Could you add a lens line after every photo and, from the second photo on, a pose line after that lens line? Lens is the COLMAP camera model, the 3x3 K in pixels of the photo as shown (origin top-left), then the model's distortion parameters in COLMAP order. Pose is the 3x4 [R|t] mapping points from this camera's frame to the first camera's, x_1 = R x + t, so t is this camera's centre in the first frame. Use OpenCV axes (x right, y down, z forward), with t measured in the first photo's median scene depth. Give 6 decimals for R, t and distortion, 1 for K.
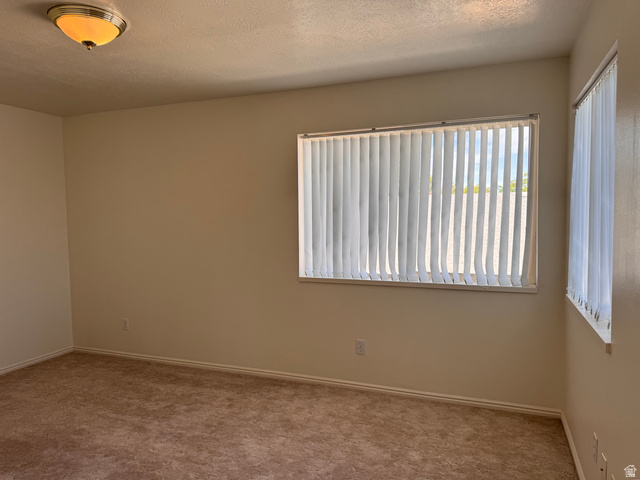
lens RADIAL K [[447.9, 0, 316.3], [0, 447.9, 237.9], [0, 0, 1]] dist [0.030013, -0.043601]
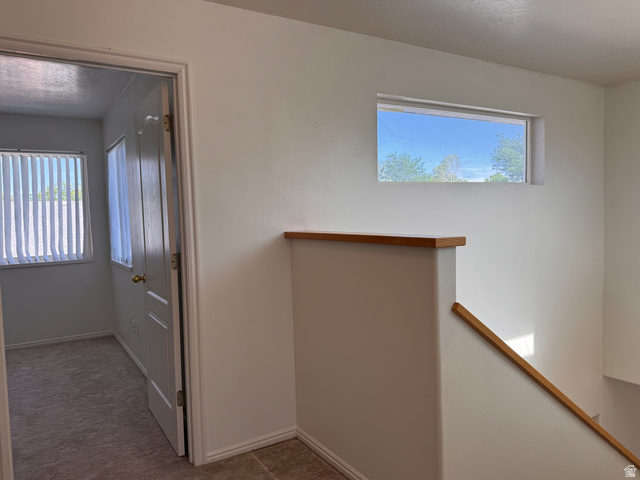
lens RADIAL K [[477.2, 0, 318.4], [0, 477.2, 238.4], [0, 0, 1]] dist [0.003853, -0.001867]
pose [[0.600971, -0.052312, 0.797557, -0.379498], [0.072156, 0.997332, 0.011045, 0.075465], [-0.796007, 0.050911, 0.603142, -0.666527]]
